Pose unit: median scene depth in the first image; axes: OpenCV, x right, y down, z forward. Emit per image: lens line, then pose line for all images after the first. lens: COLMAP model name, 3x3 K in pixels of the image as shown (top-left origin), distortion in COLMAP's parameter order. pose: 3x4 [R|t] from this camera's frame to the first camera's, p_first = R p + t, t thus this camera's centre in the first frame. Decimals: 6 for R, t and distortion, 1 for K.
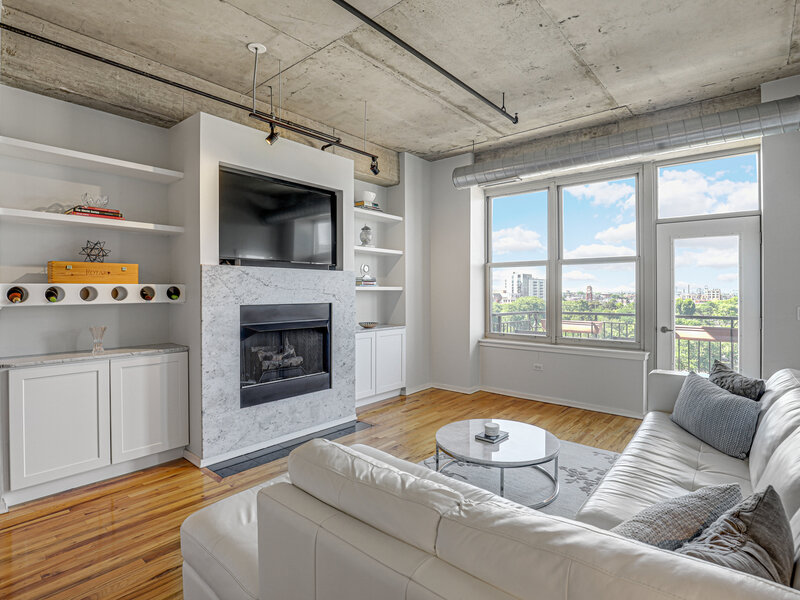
lens RADIAL K [[418.2, 0, 402.3], [0, 418.2, 294.8], [0, 0, 1]] dist [-0.031590, 0.000818]
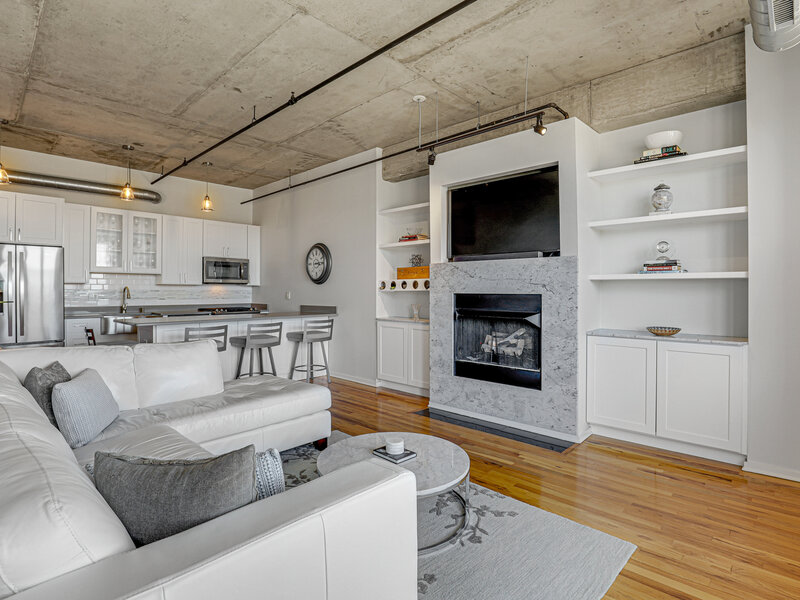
lens RADIAL K [[418.2, 0, 405.4], [0, 418.2, 293.0], [0, 0, 1]] dist [-0.031590, 0.000818]
pose [[-0.048142, 0.008818, -0.998802, 0.838082], [-0.009605, 0.999911, 0.009291, 0.013128], [0.998794, 0.010041, -0.048053, 0.866505]]
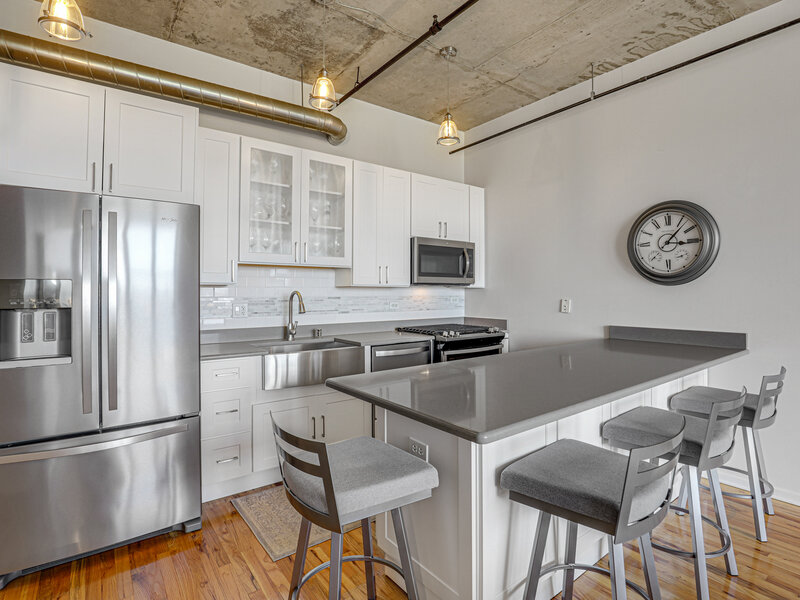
lens RADIAL K [[418.2, 0, 406.6], [0, 418.2, 286.9], [0, 0, 1]] dist [-0.031590, 0.000818]
pose [[-0.225731, -0.004286, -0.974180, -0.765246], [-0.006736, 0.999973, -0.002838, -0.002710], [0.974166, 0.005922, -0.225753, -0.708821]]
